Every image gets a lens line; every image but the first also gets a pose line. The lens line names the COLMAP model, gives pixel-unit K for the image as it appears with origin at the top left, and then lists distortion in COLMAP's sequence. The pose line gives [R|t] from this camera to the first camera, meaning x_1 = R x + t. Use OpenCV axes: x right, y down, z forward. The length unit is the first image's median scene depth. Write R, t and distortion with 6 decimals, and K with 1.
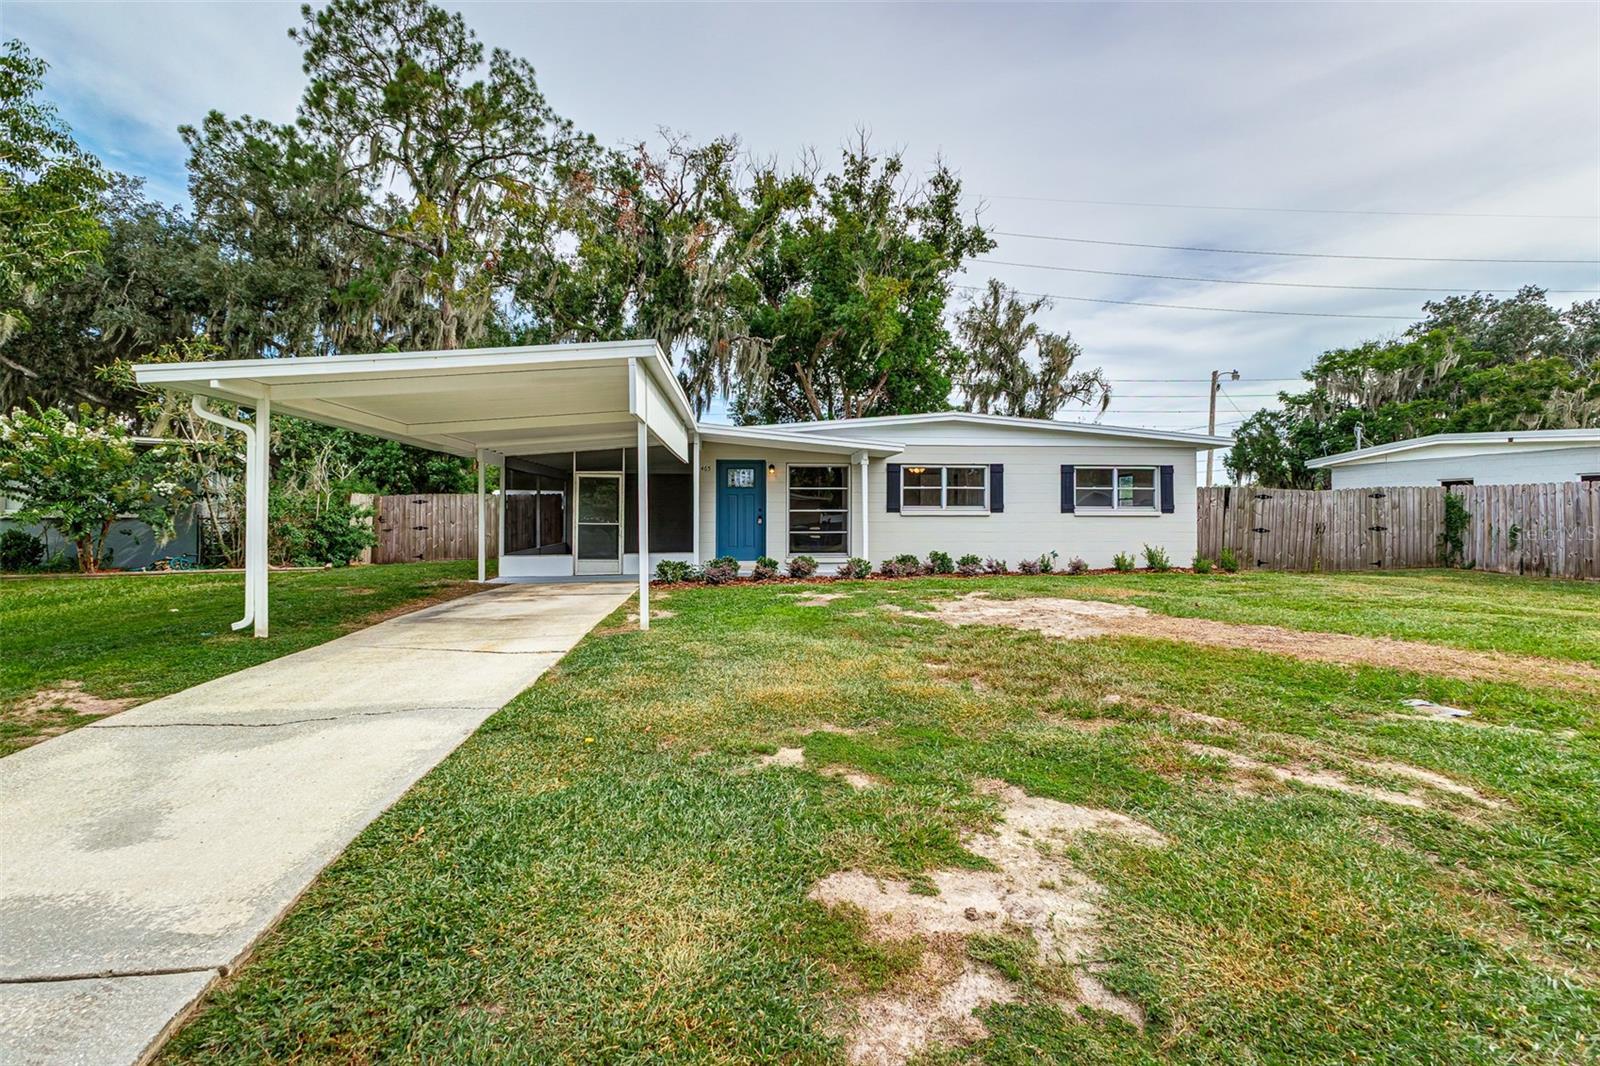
lens RADIAL K [[697.8, 0, 801.5], [0, 697.8, 520.8], [0, 0, 1]] dist [0.009806, -0.001612]
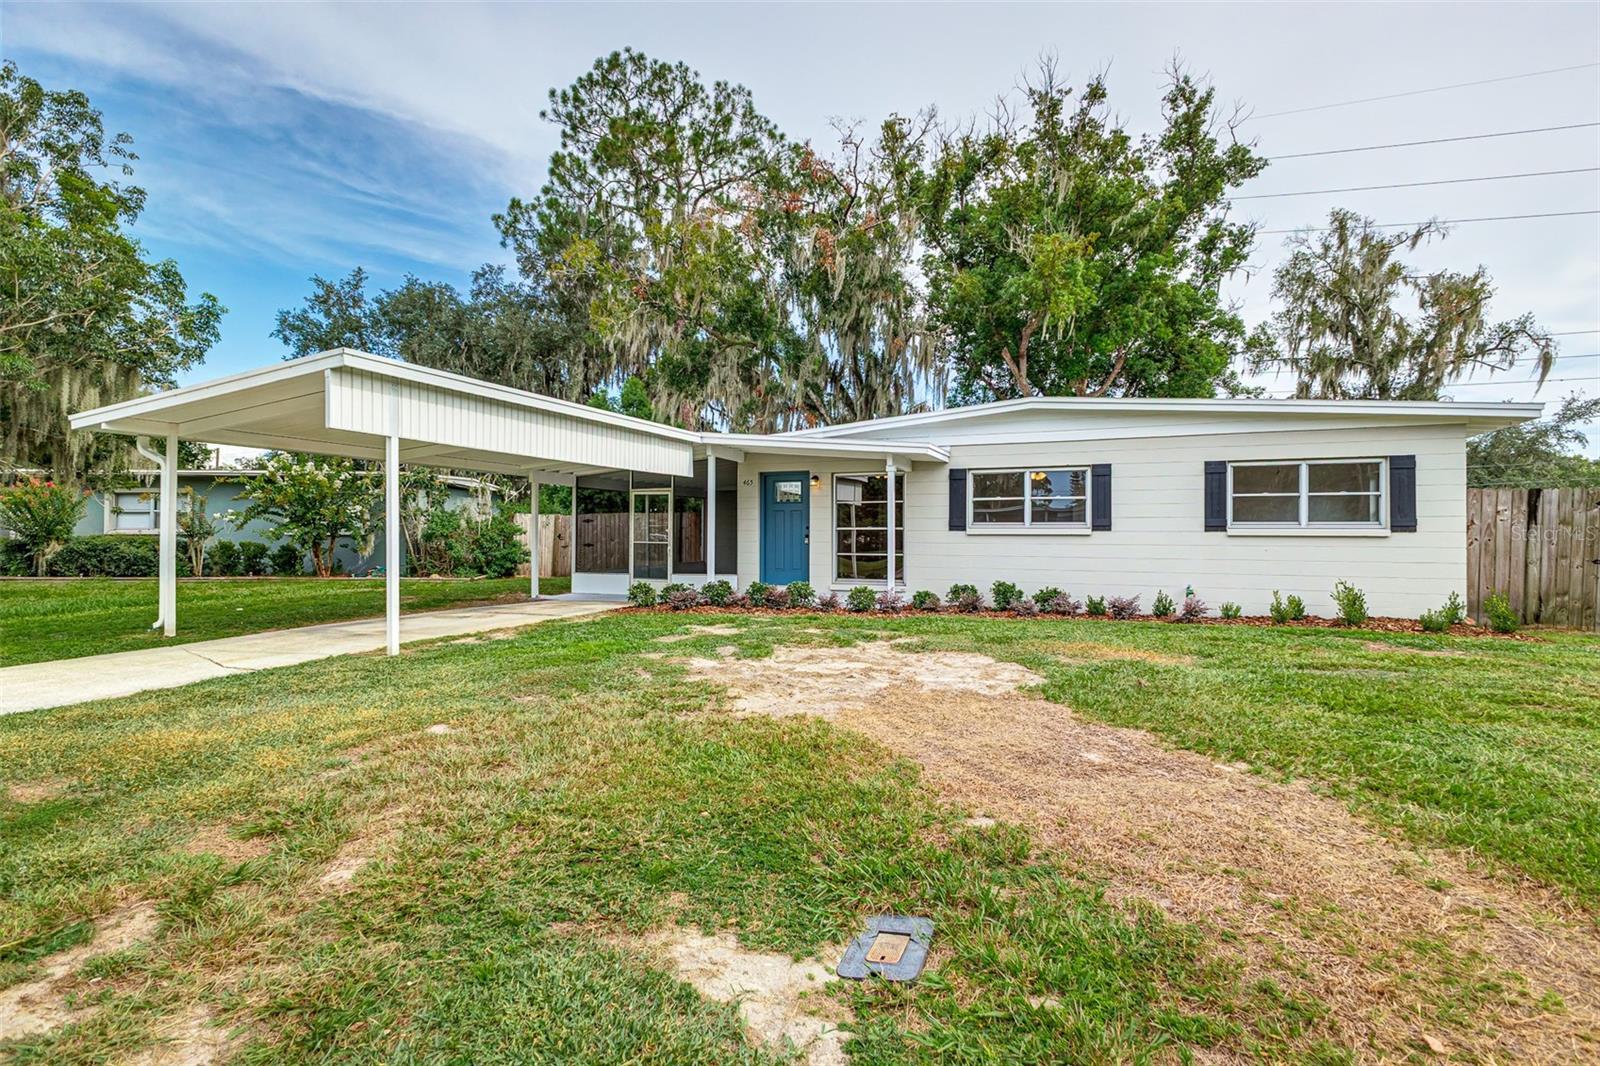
lens RADIAL K [[739.6, 0, 800.1], [0, 739.6, 538.5], [0, 0, 1]] dist [0.005869, -0.000856]
pose [[0.894291, 0.004726, -0.447461, 0.321794], [-0.005552, 0.999984, -0.000533, -0.001725], [0.447451, 0.002961, 0.894303, 0.158088]]
